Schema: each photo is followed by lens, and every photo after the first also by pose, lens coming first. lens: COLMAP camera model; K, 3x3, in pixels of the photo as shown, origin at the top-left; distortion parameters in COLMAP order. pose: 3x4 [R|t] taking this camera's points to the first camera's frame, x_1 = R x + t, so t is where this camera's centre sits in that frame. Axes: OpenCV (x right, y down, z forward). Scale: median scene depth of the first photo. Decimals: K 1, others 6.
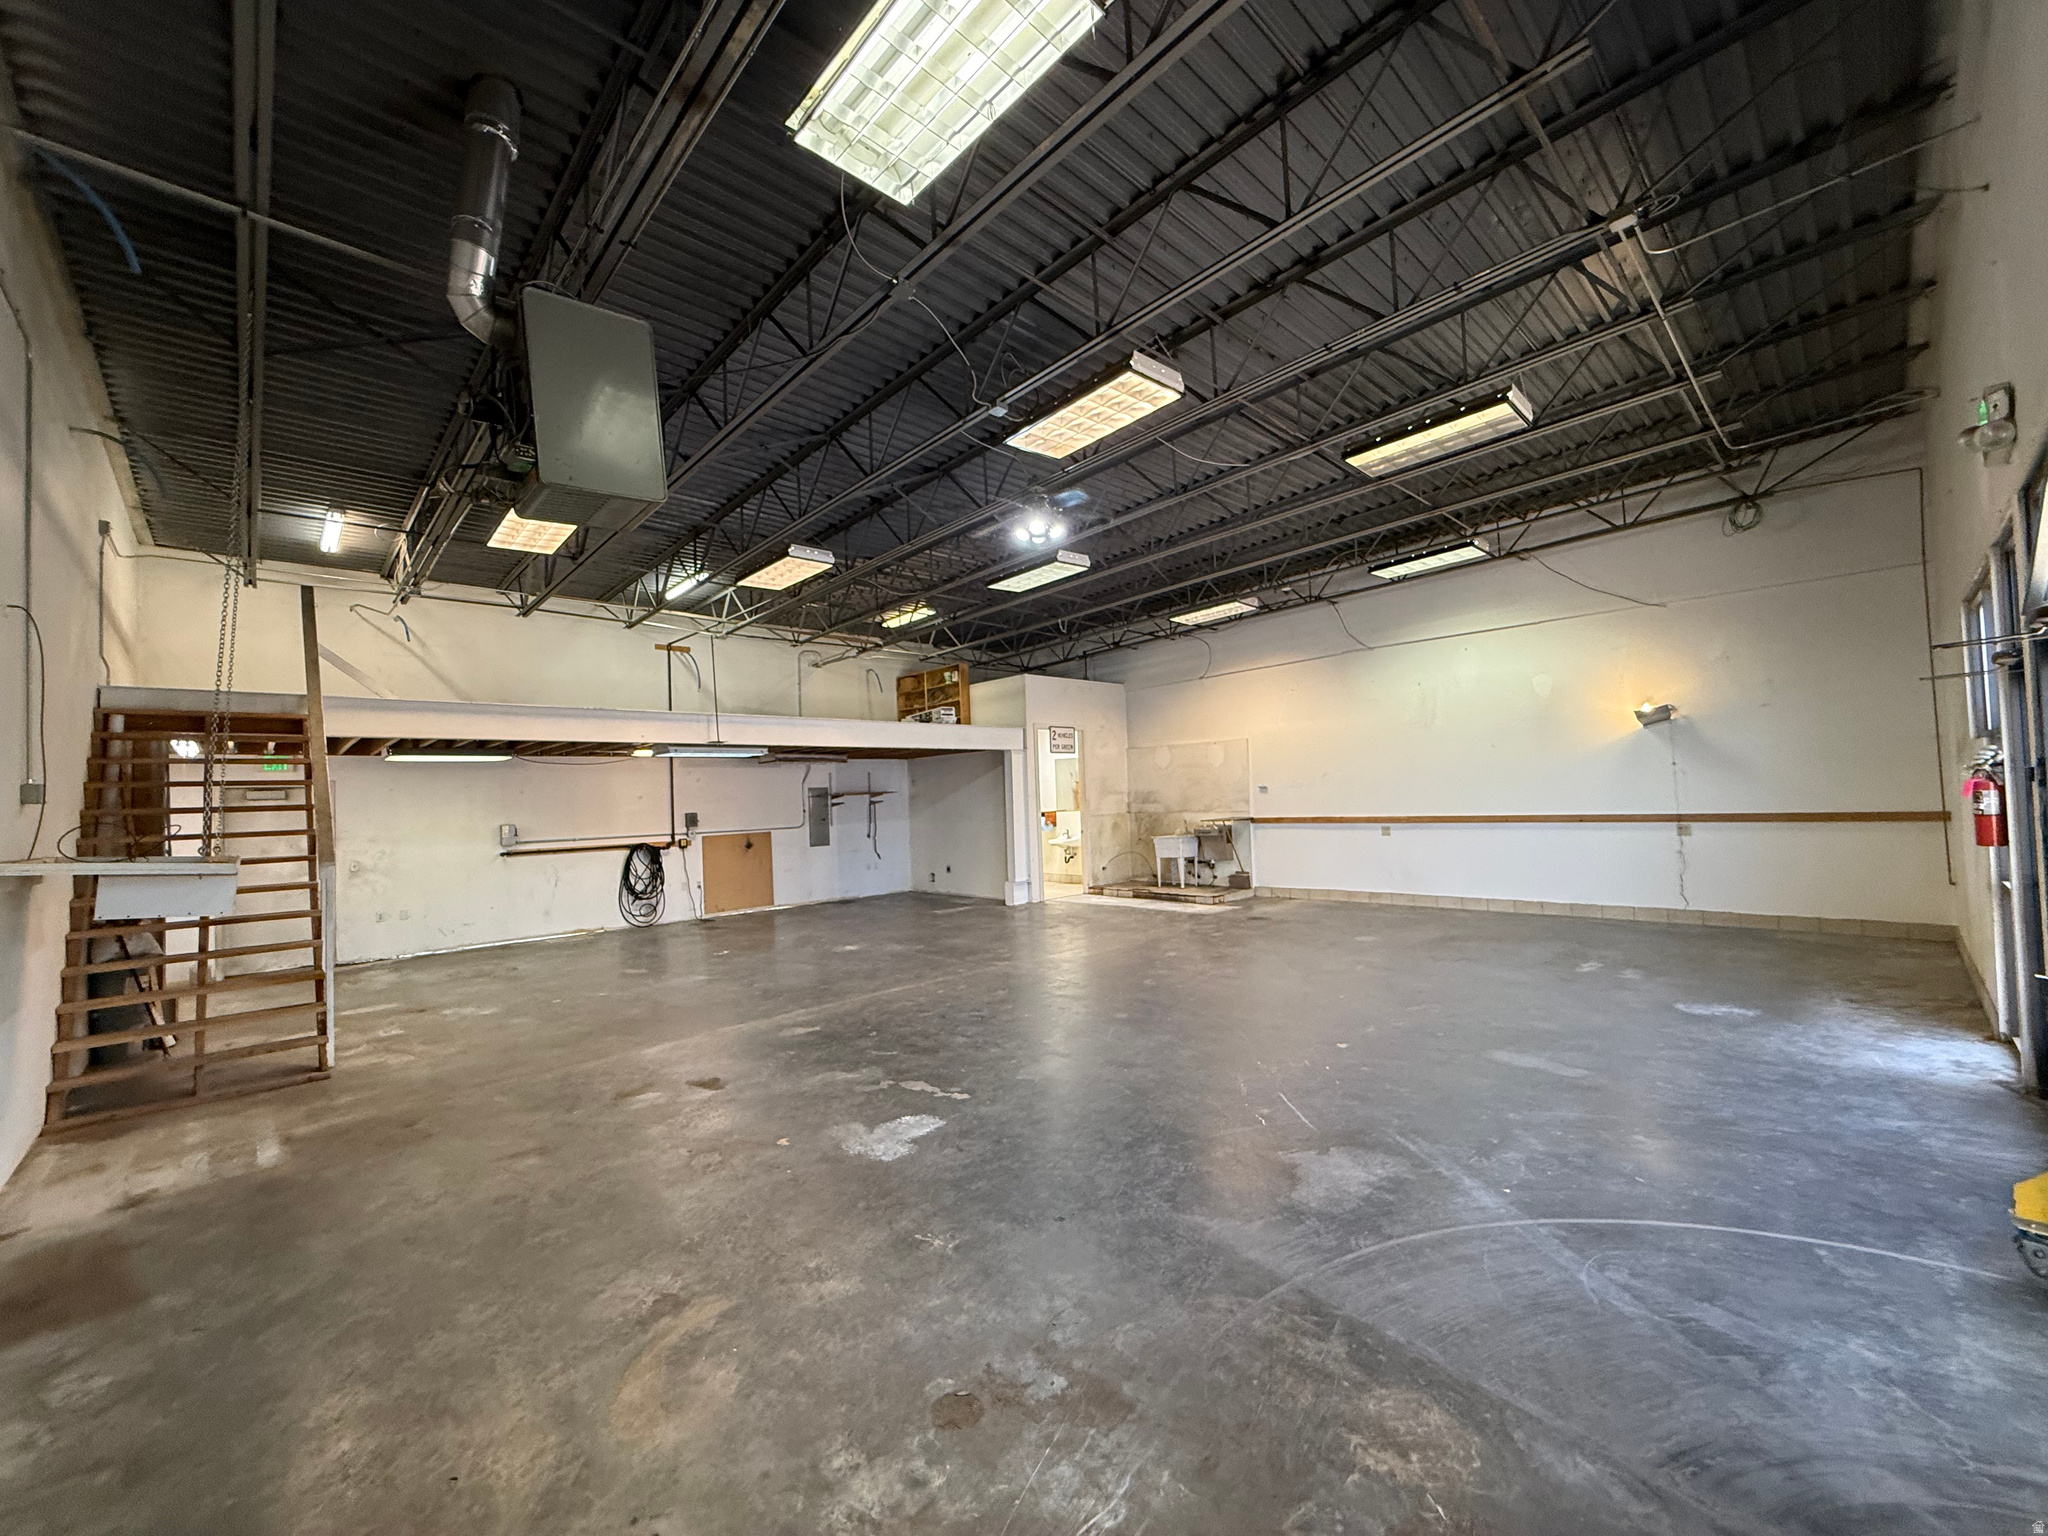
lens RADIAL K [[818.2, 0, 1024.0], [0, 818.2, 768.0], [0, 0, 1]] dist [-0.000448, 0.000520]
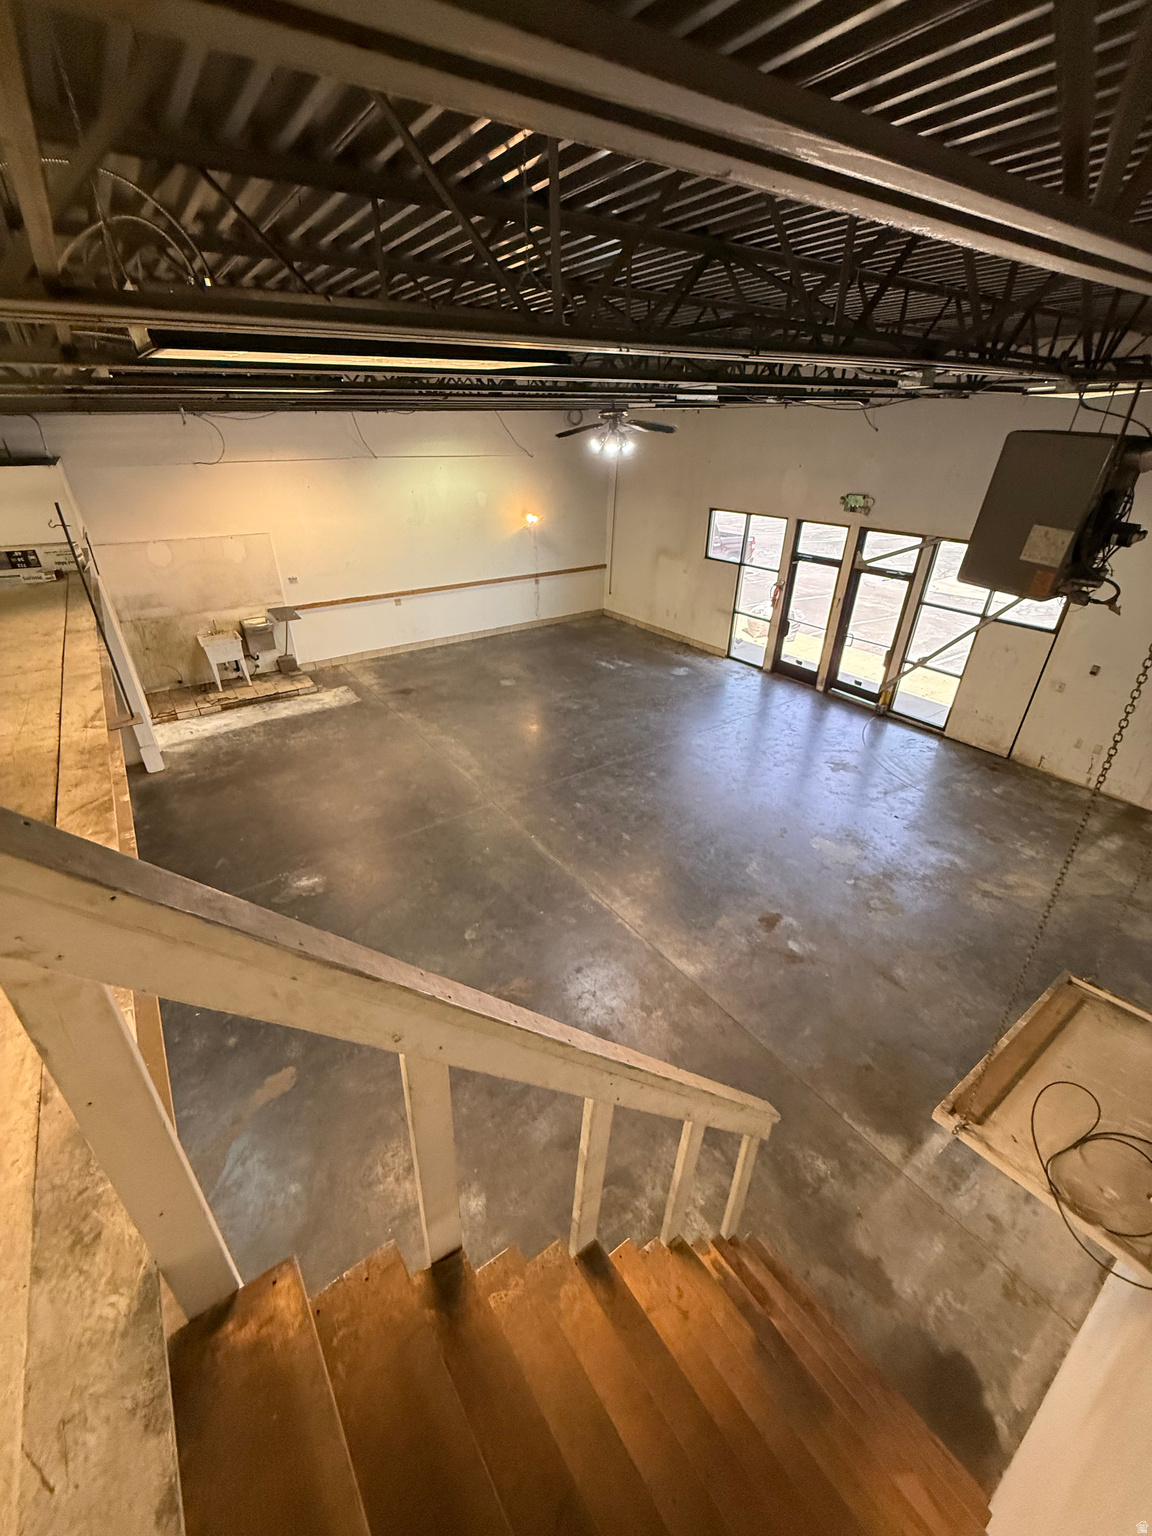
lens RADIAL K [[613.6, 0, 576.0], [0, 613.6, 768.0], [0, 0, 1]] dist [-0.000448, 0.000520]
pose [[0.137816, -0.442534, 0.886099, -0.566758], [-0.049292, 0.890462, 0.452379, -0.158535], [-0.989231, -0.106022, 0.100907, 0.543370]]
